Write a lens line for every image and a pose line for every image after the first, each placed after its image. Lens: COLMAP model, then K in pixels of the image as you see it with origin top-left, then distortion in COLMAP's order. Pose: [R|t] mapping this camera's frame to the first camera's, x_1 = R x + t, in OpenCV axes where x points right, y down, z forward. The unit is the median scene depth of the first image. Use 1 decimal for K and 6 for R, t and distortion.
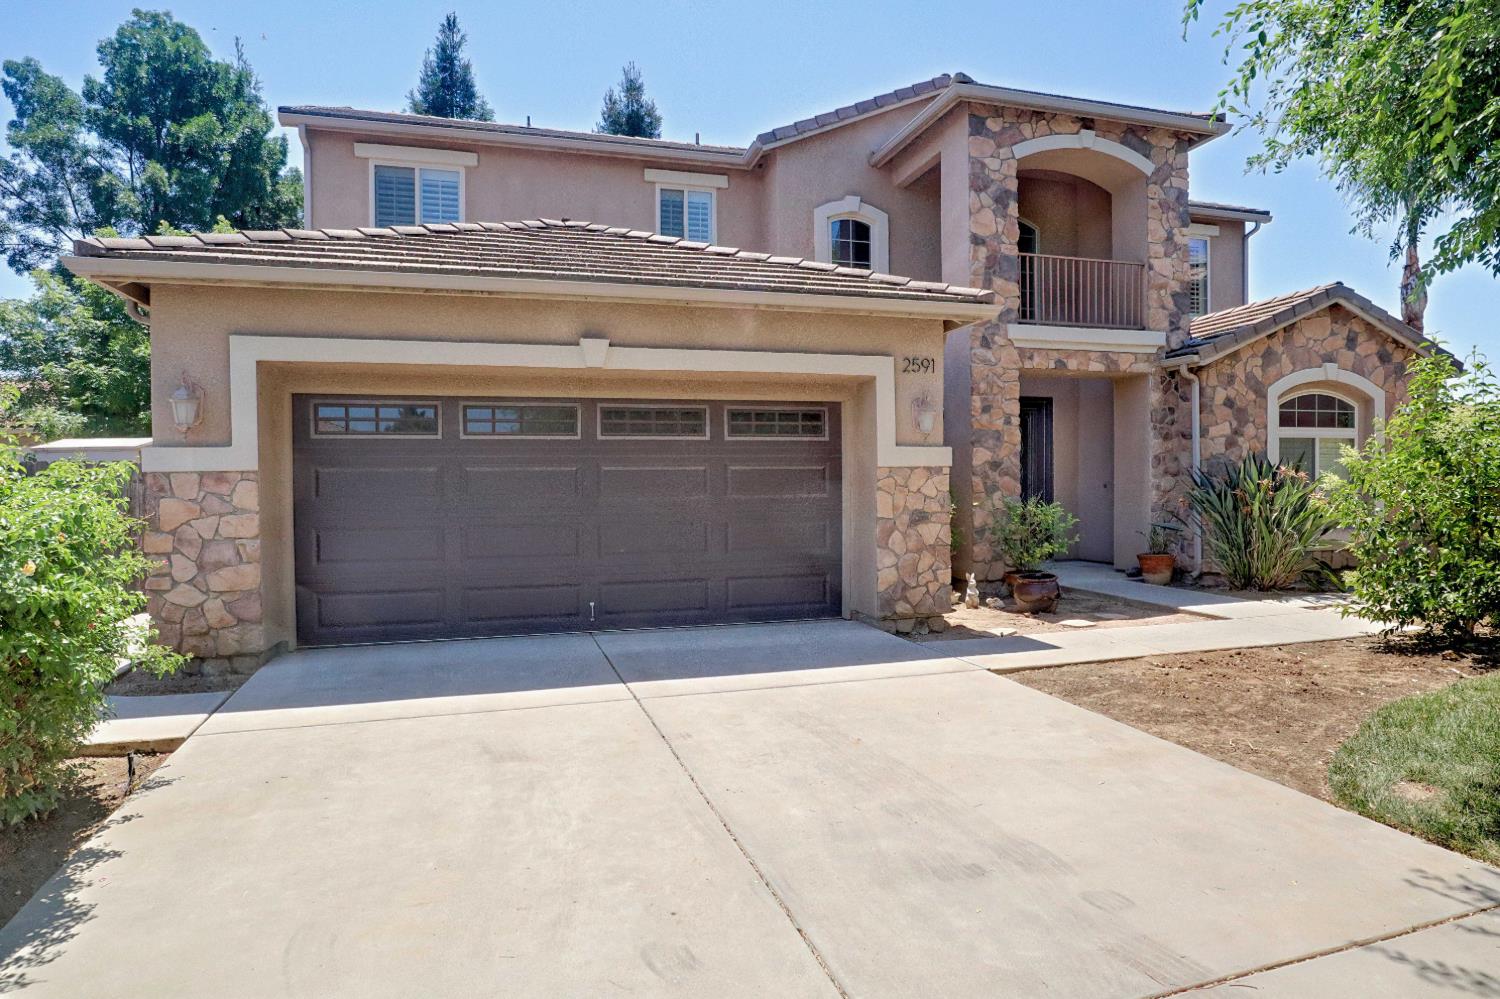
lens RADIAL K [[832.8, 0, 747.1], [0, 832.8, 494.1], [0, 0, 1]] dist [-0.029623, 0.004893]
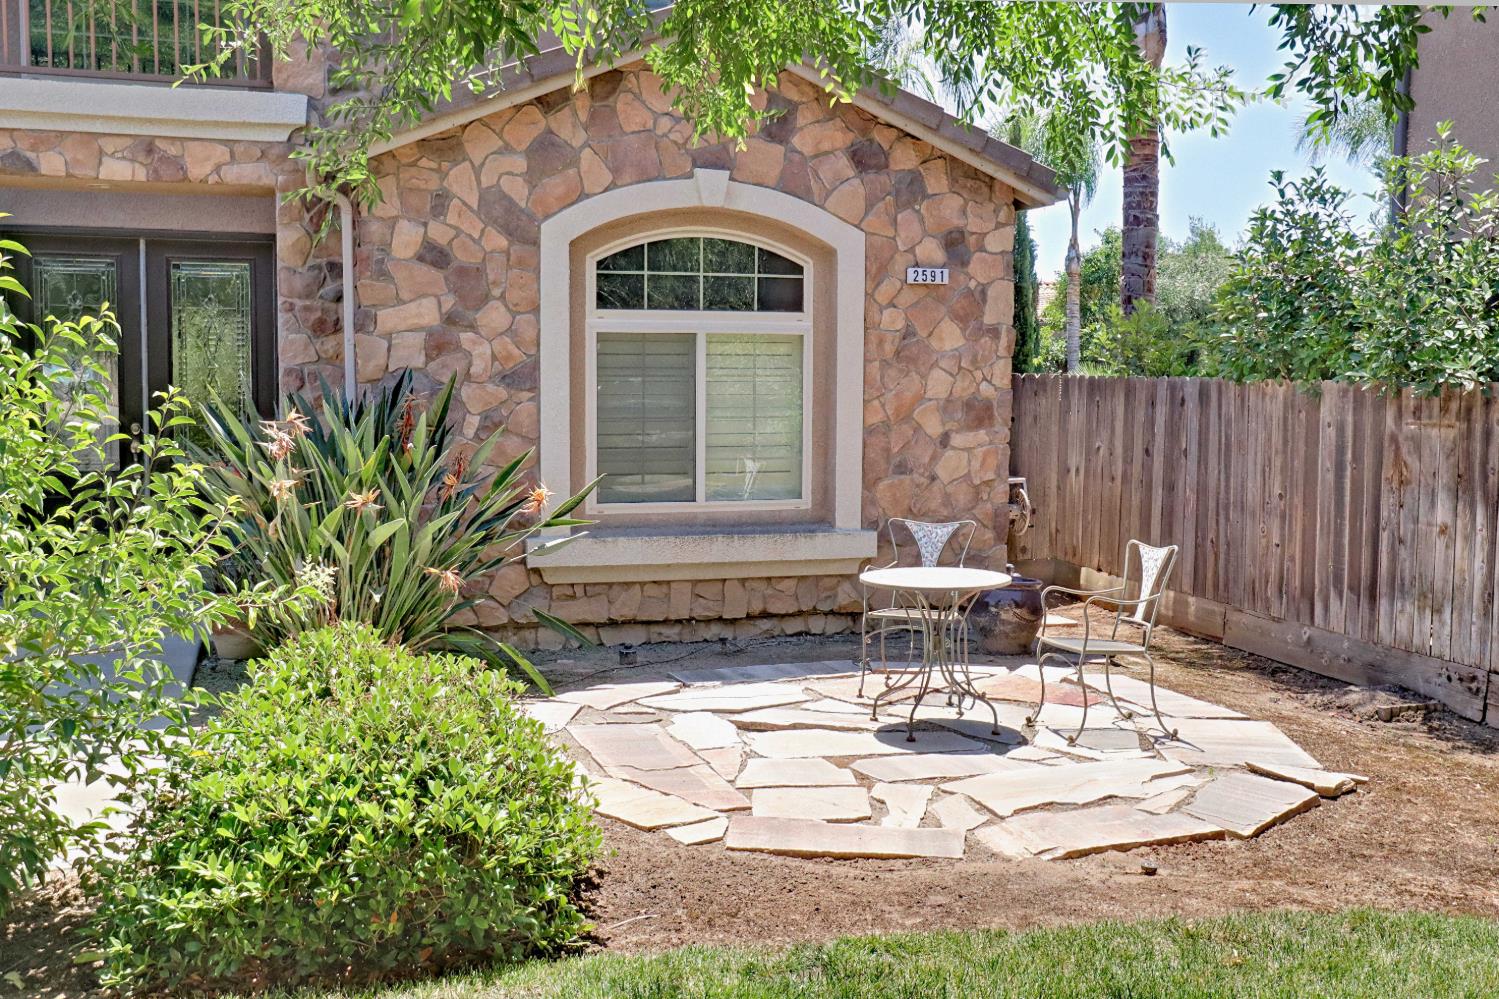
lens RADIAL K [[1470.4, 0, 720.3], [0, 1470.4, 440.3], [0, 0, 1]] dist [0.001543, 0.000000]
pose [[0.999499, 0.011483, 0.029484, 0.903414], [-0.012474, 0.999357, 0.033628, -0.048825], [-0.029079, -0.033979, 0.998999, 0.240646]]
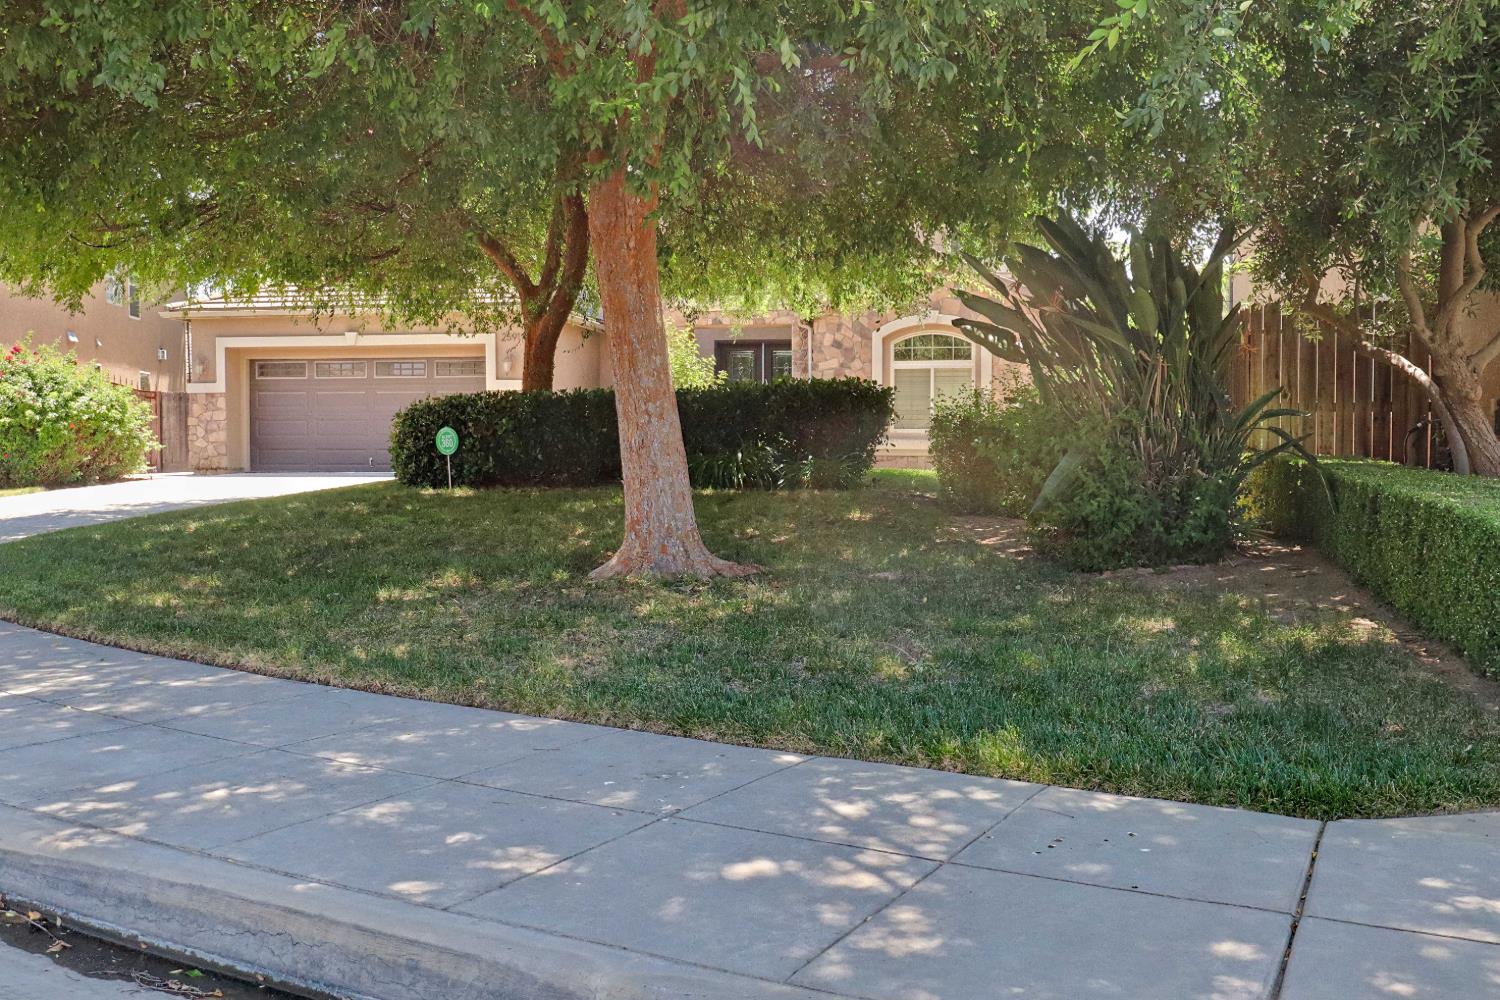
lens RADIAL K [[1471.3, 0, 754.2], [0, 1471.3, 501.6], [0, 0, 1]] dist [0.001543, 0.000000]
pose [[0.889067, 0.023362, -0.457181, 1.982160], [-0.017076, 0.999694, 0.017878, 0.134228], [0.457459, -0.008088, 0.889194, -1.528940]]
